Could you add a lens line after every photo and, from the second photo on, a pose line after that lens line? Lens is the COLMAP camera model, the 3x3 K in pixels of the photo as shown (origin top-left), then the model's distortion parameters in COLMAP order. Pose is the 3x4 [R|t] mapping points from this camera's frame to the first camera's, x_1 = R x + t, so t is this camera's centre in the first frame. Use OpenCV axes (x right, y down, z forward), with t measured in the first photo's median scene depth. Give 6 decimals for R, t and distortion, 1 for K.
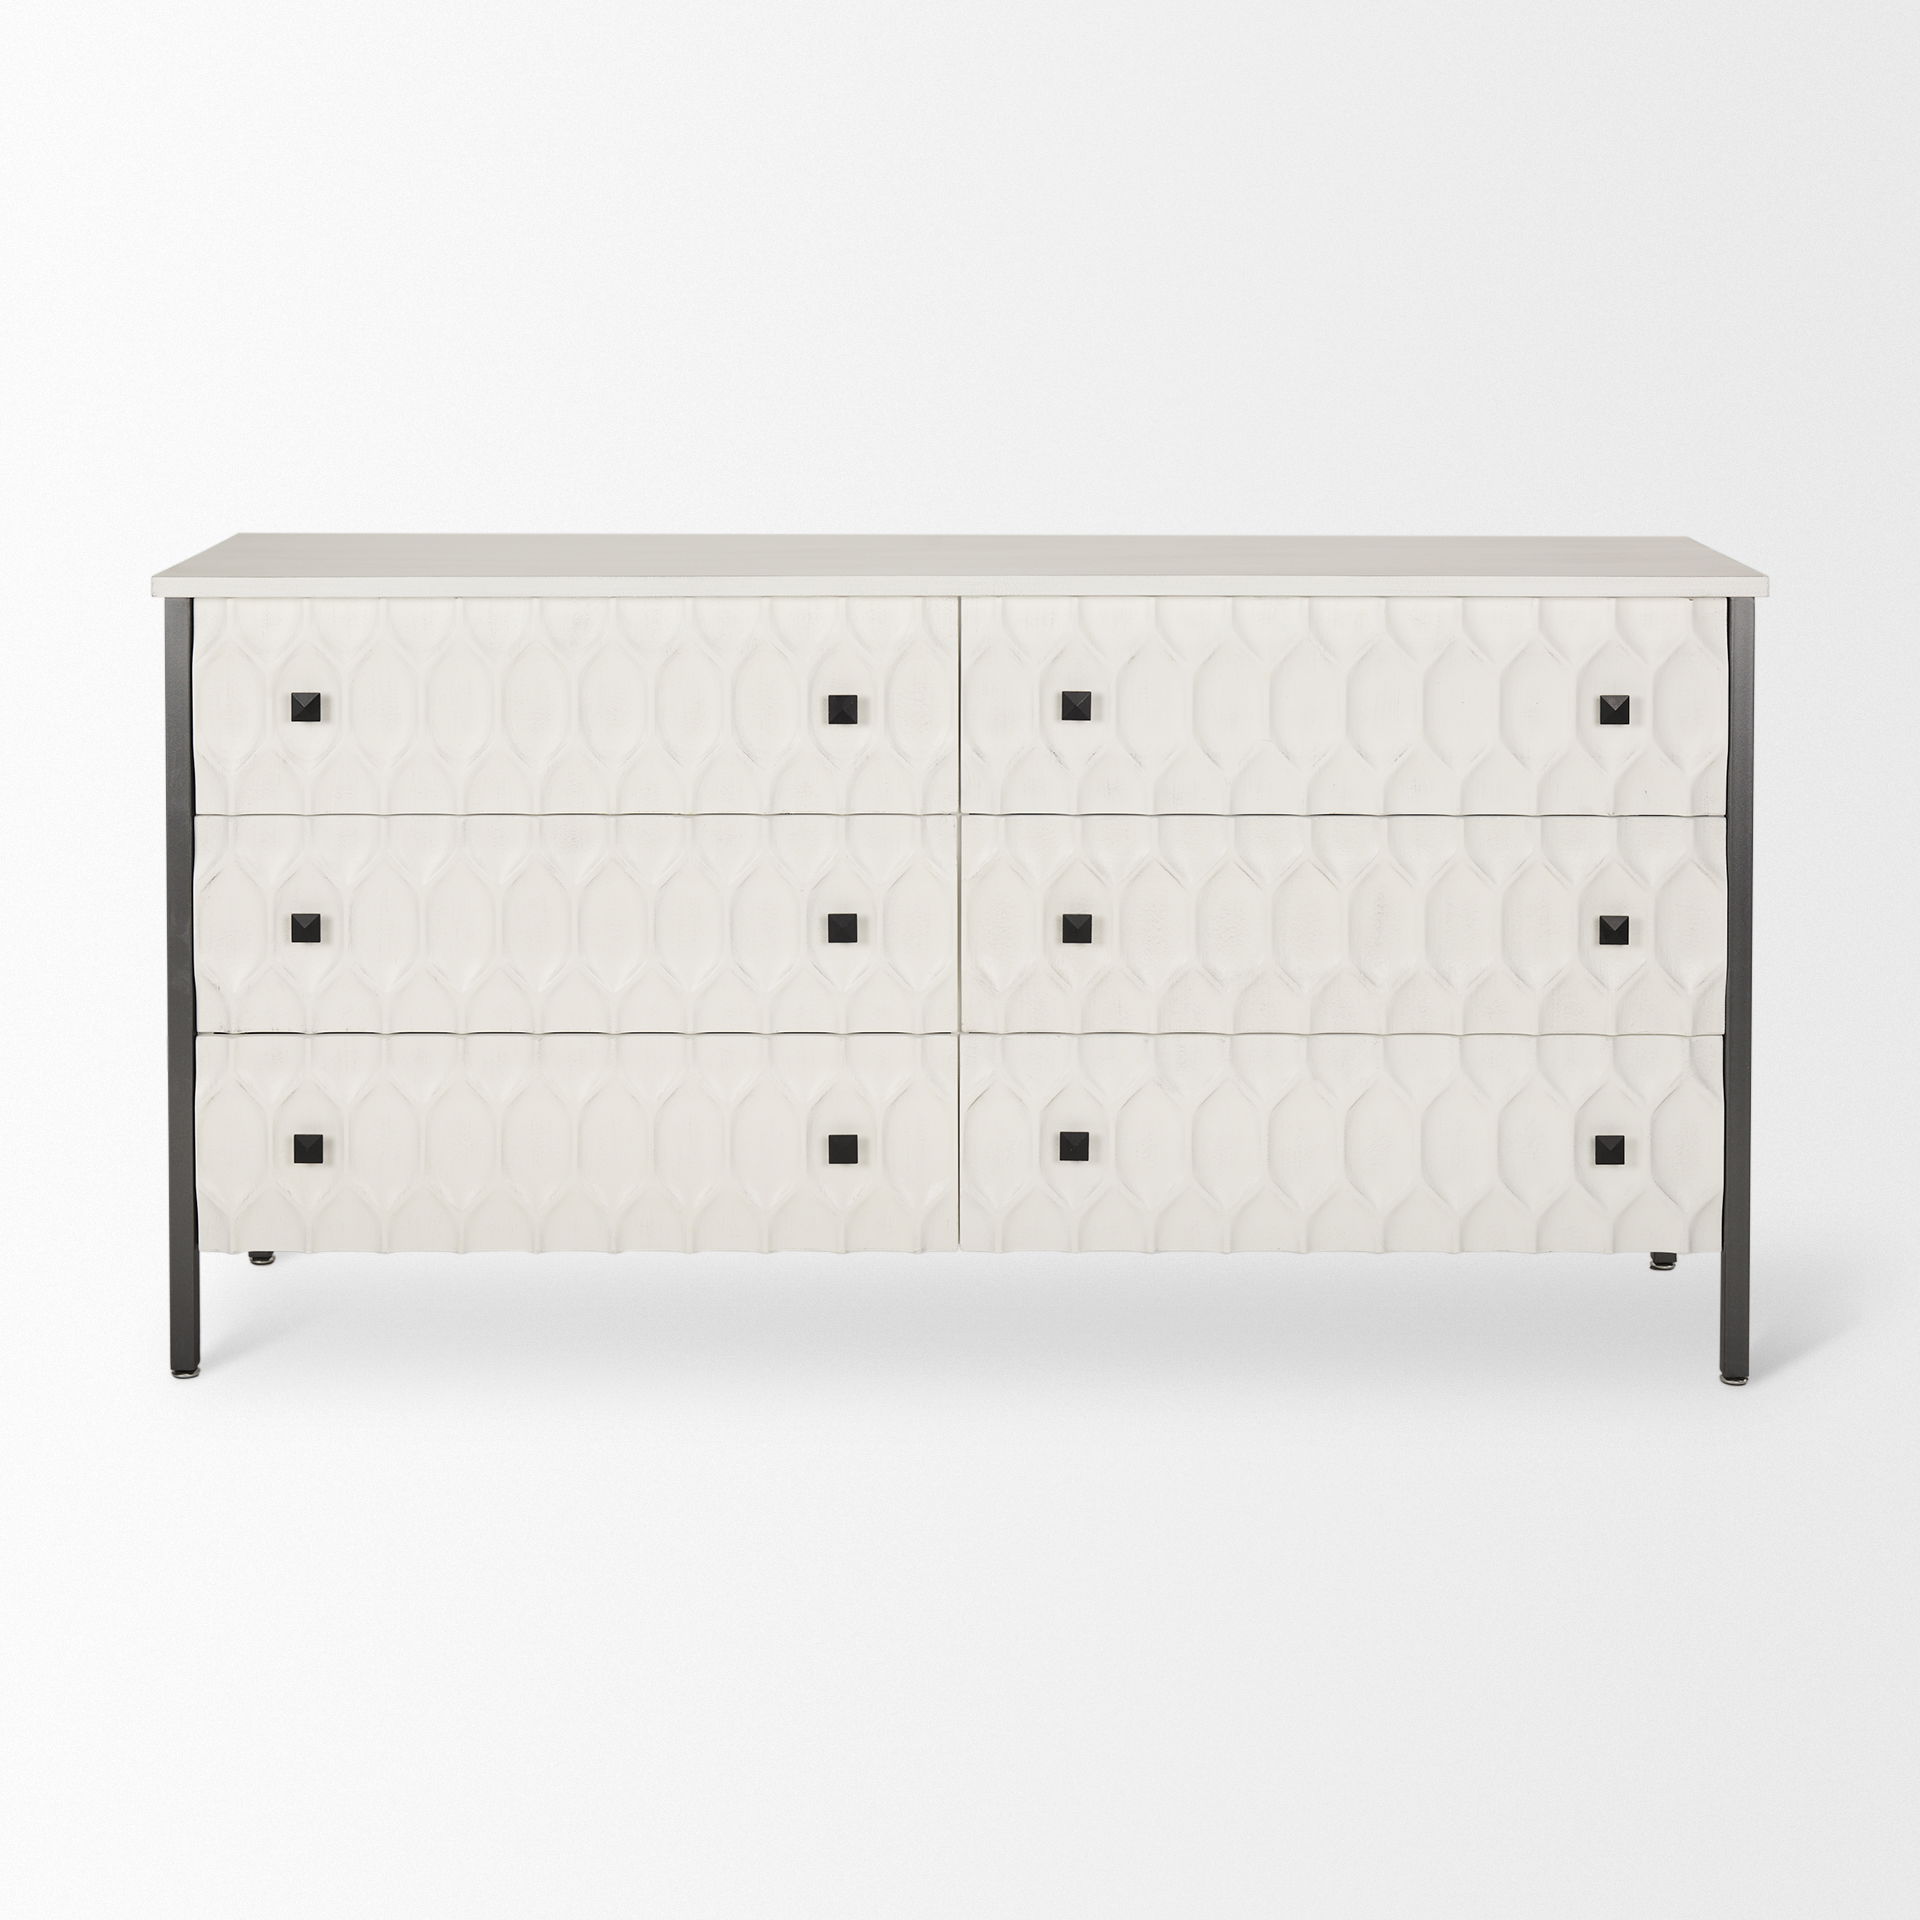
lens RADIAL K [[7307.9, 0, 961.3], [0, 7307.9, 960.1], [0, 0, 1]] dist [0.016592, 0.000000]
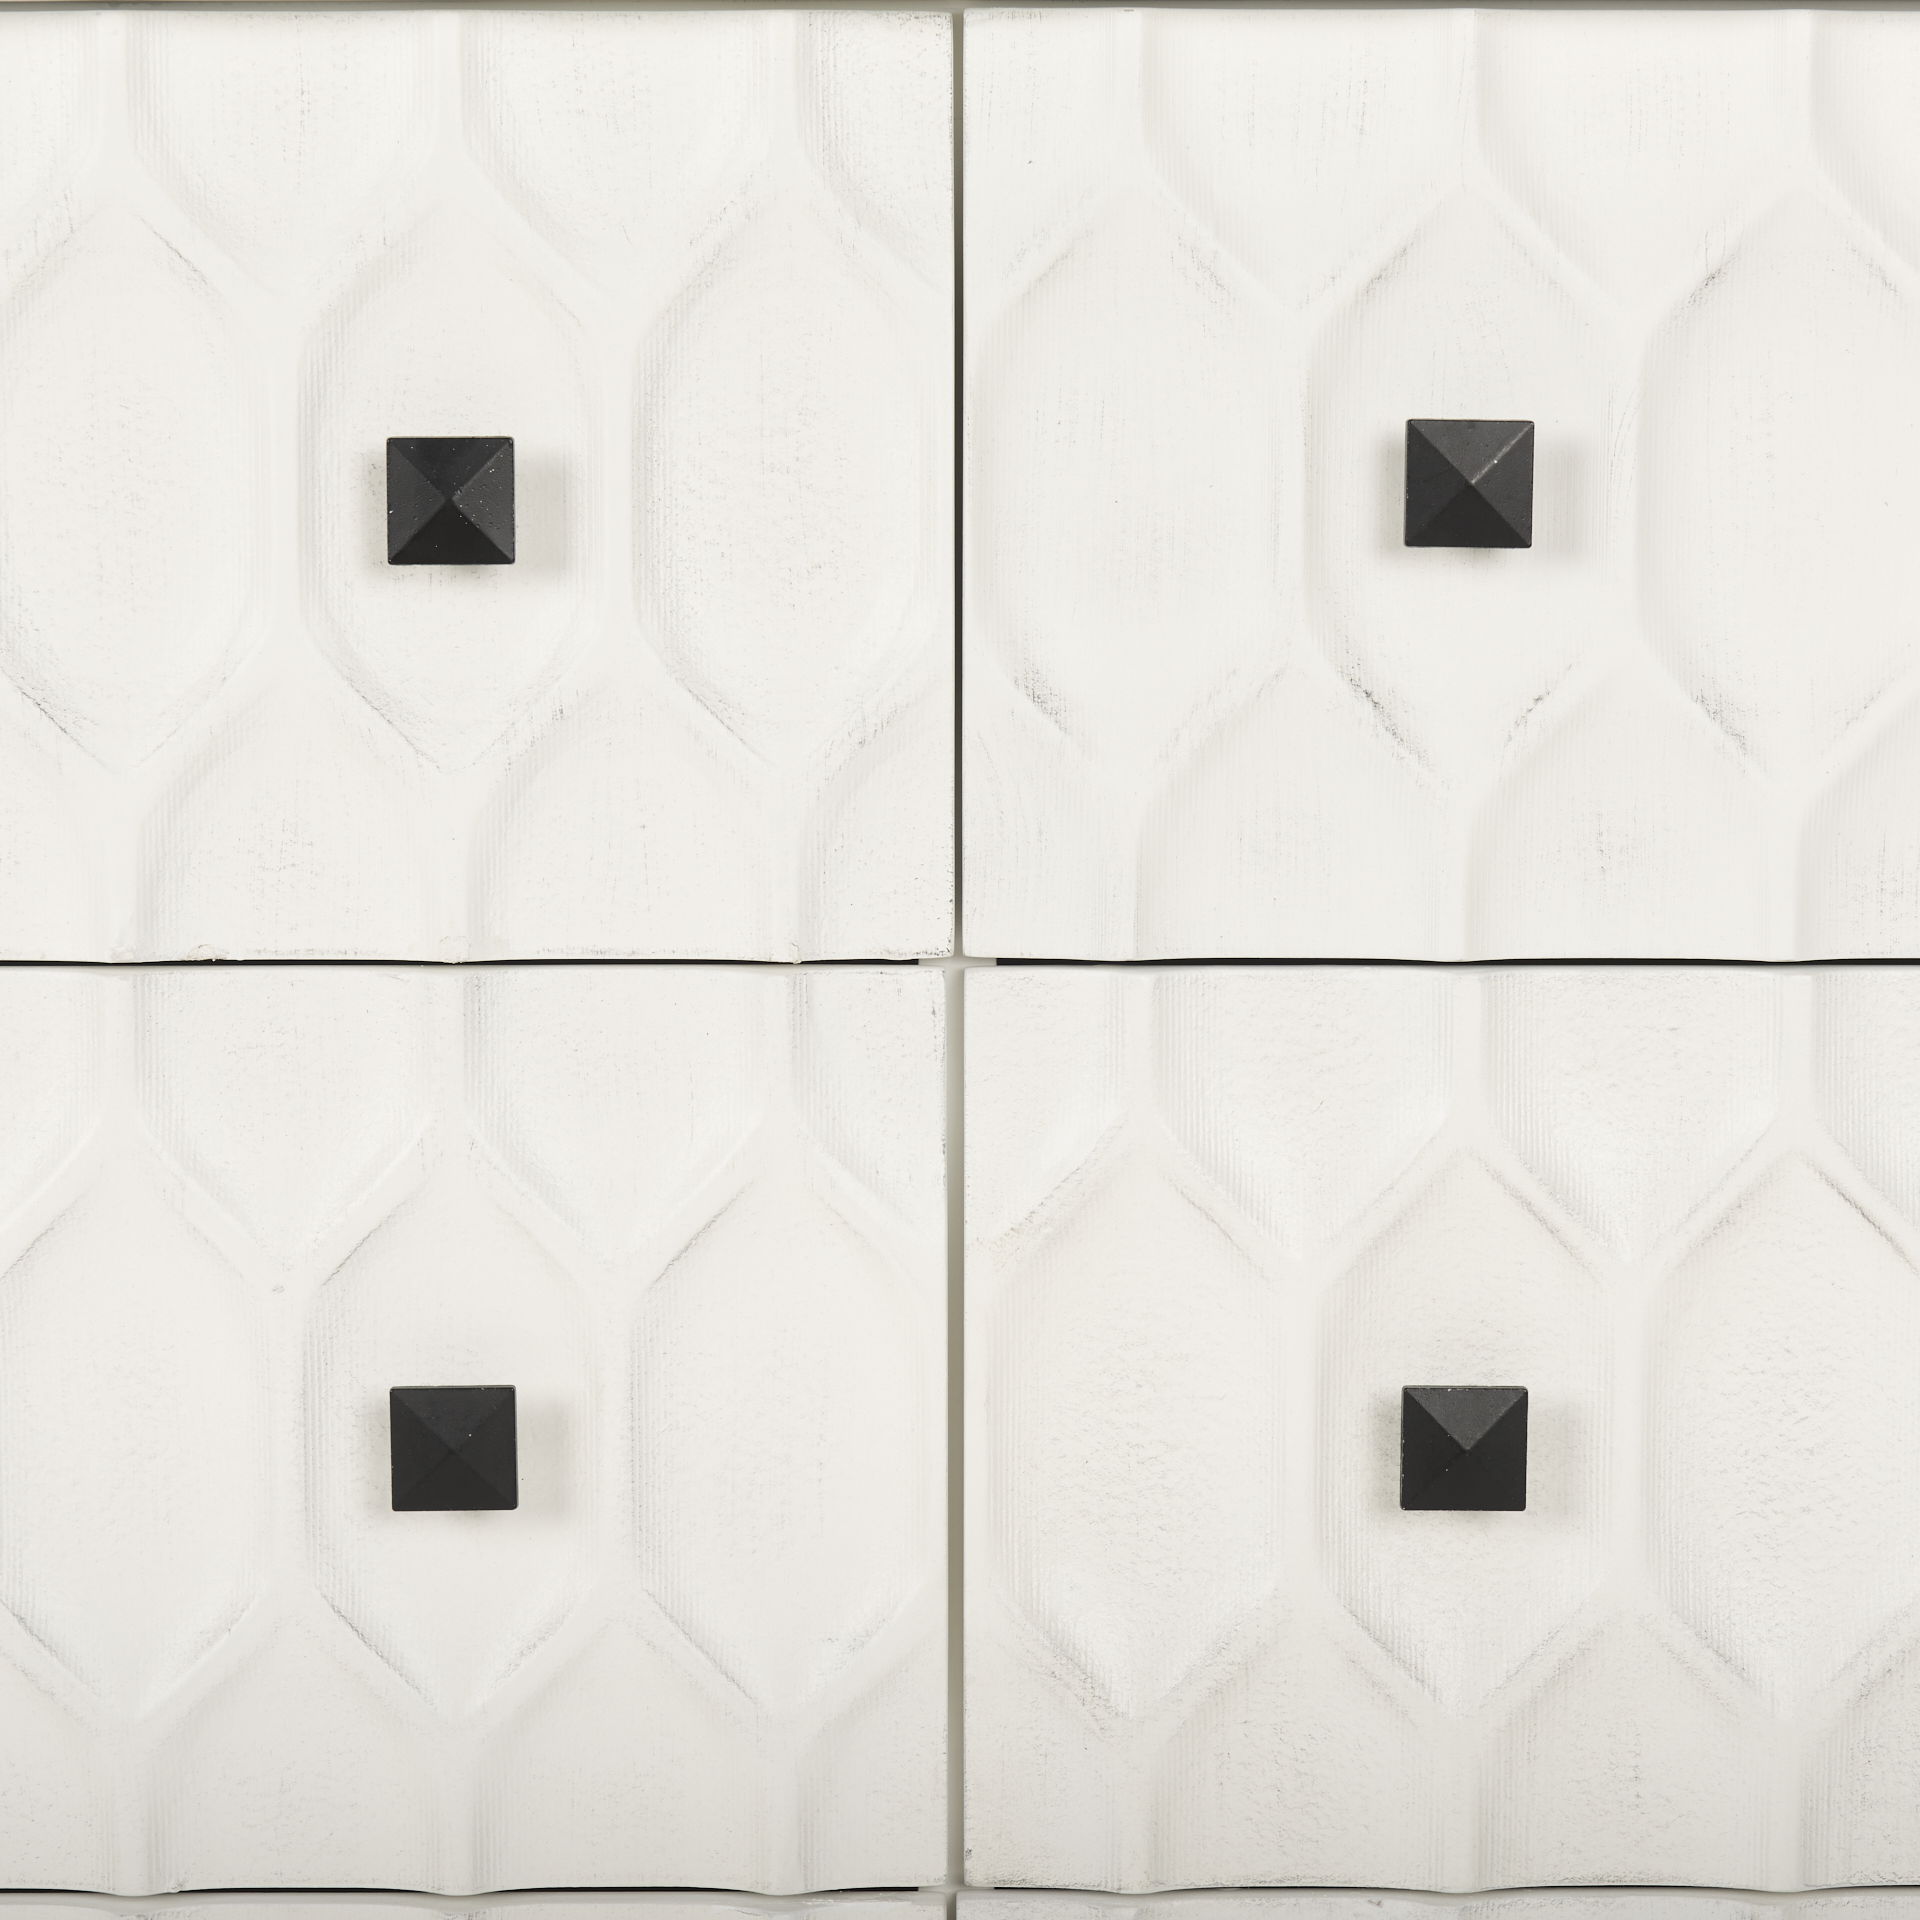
lens RADIAL K [[6752.3, 0, 956.8], [0, 6752.3, 957.9], [0, 0, 1]] dist [-0.460488, 0.000000]
pose [[0.999846, -0.000821, 0.017529, -0.004010], [0.001185, 0.999784, -0.020758, -0.015611], [-0.017508, 0.020776, 0.999631, 0.786950]]
